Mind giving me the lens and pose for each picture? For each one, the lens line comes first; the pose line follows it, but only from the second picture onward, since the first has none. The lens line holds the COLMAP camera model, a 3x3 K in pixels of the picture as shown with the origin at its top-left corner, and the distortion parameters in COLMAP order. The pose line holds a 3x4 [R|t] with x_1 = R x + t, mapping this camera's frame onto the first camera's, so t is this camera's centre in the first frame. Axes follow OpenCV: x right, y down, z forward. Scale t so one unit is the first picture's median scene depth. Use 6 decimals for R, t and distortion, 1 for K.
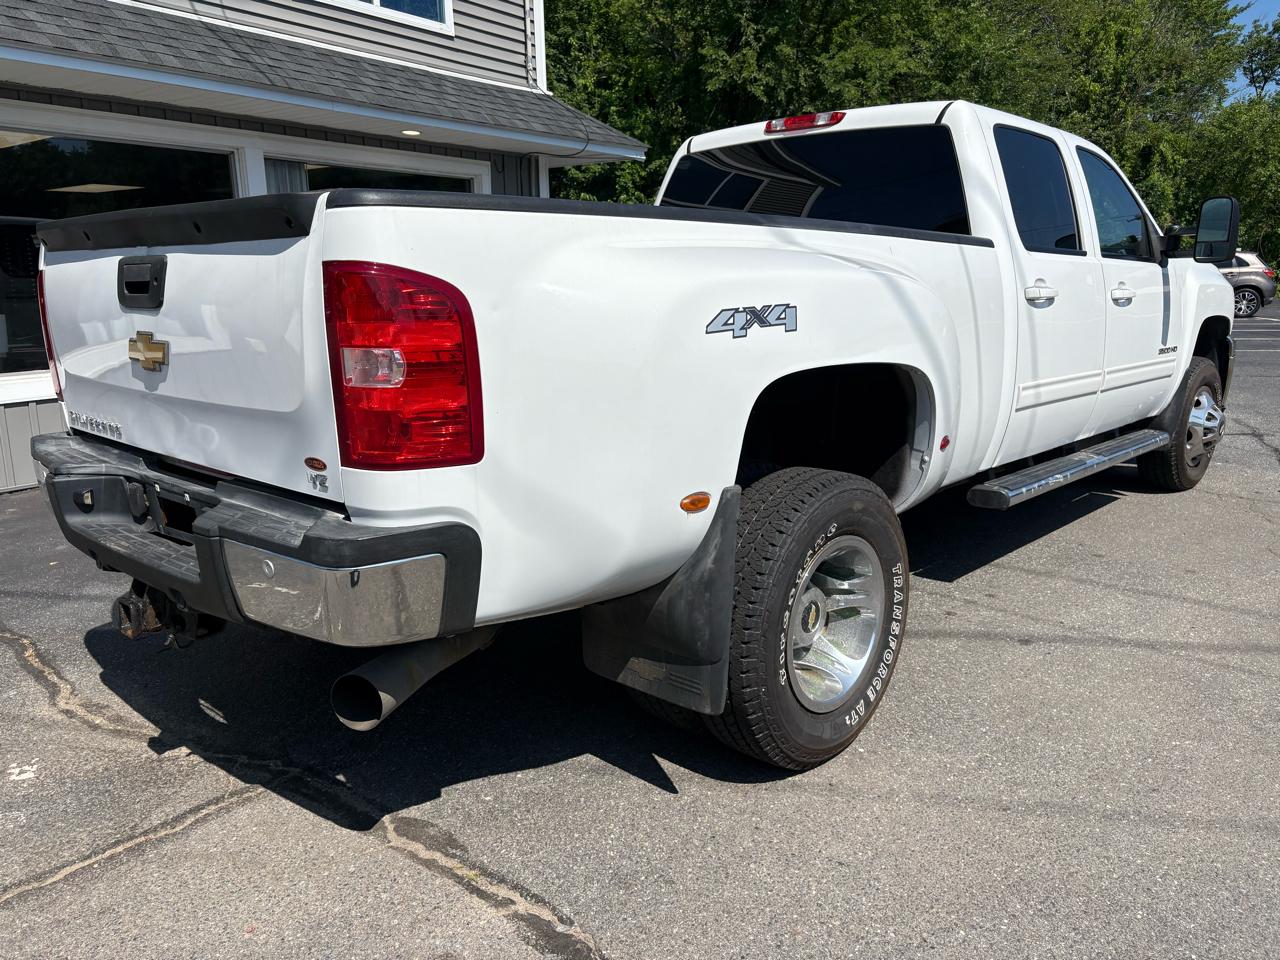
lens RADIAL K [[982.0, 0, 548.1], [0, 982.0, 482.7], [0, 0, 1]] dist [0.025788, -0.005286]
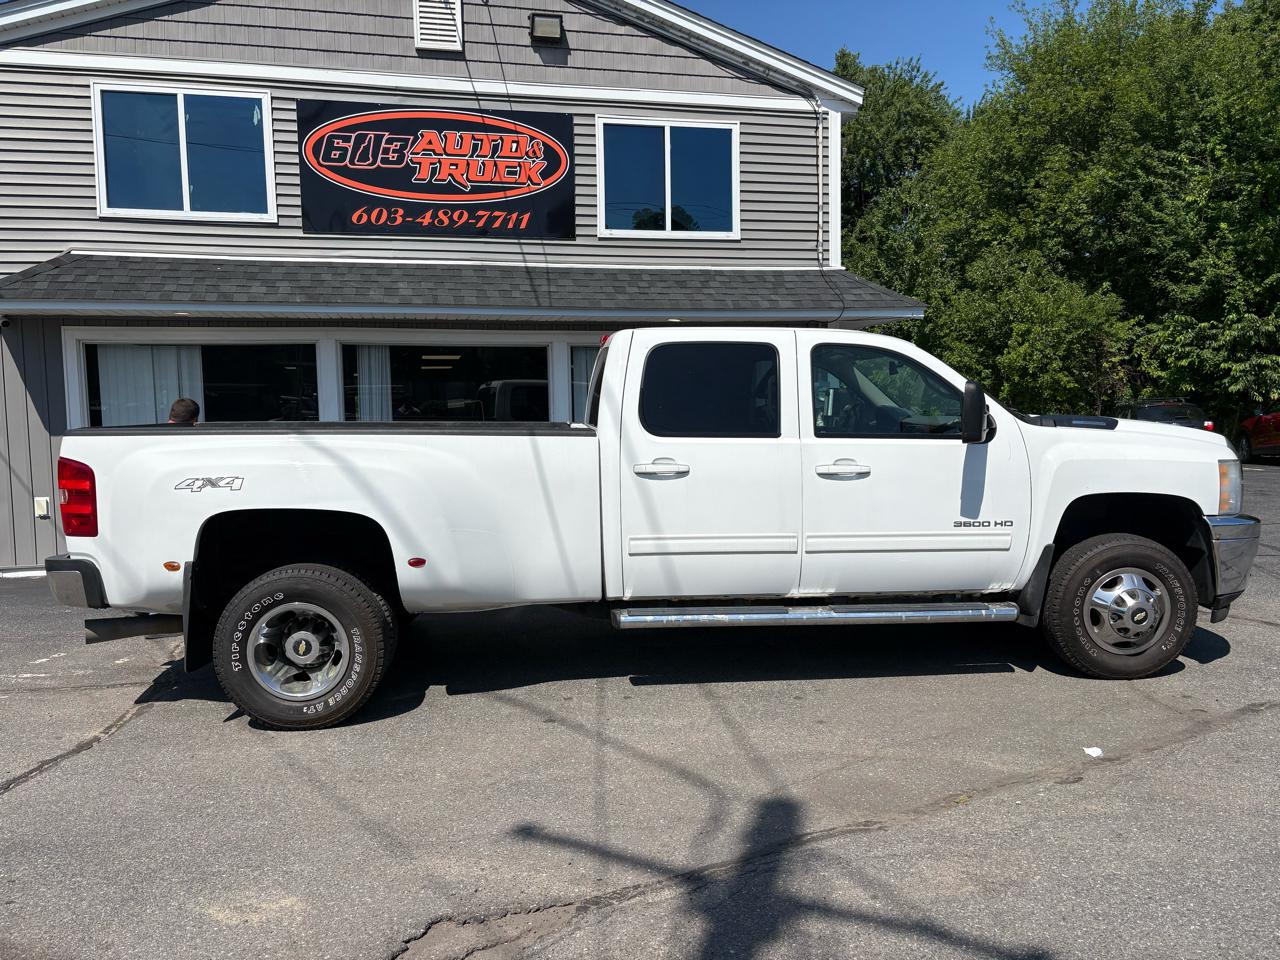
lens RADIAL K [[915.7, 0, 559.5], [0, 915.7, 476.1], [0, 0, 1]] dist [0.007343, 0.008411]
pose [[0.745909, 0.045563, -0.664488, 1.180346], [-0.124580, 0.989594, -0.071990, -0.076426], [0.654294, 0.136480, 0.743823, 0.015127]]
